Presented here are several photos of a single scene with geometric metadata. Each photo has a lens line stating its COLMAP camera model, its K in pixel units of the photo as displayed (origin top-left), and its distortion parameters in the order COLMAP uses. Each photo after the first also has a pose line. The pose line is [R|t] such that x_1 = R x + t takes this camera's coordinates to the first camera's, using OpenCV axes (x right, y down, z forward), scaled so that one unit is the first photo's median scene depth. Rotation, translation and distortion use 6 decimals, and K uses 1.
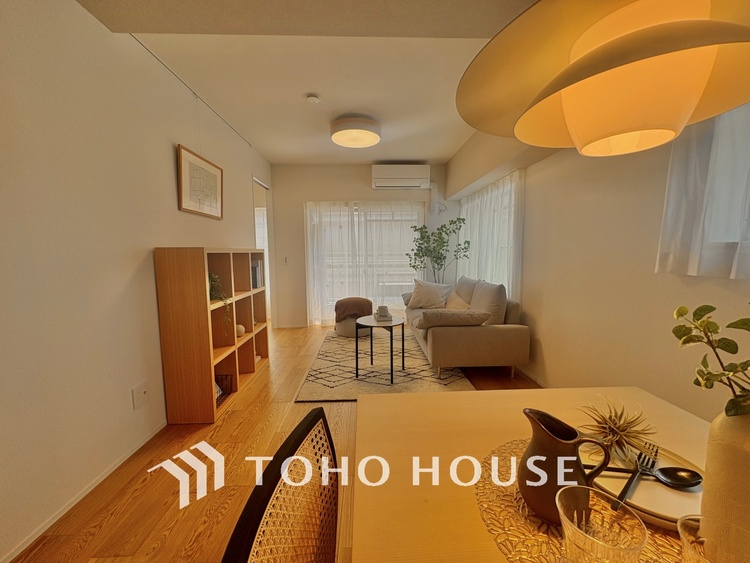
lens RADIAL K [[298.9, 0, 375.0], [0, 298.9, 281.5], [0, 0, 1]] dist [-0.000082, 0.000222]
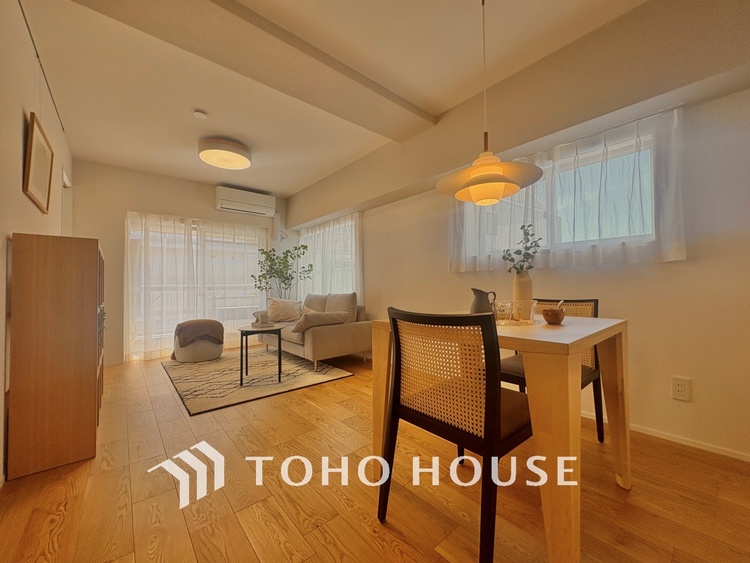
lens RADIAL K [[298.9, 0, 375.0], [0, 298.9, 281.5], [0, 0, 1]] dist [-0.000082, 0.000222]
pose [[0.781655, 0.011344, 0.623607, -0.295123], [0.066489, 0.992622, -0.101397, 0.089080], [-0.620156, 0.120720, 0.775134, -0.093196]]
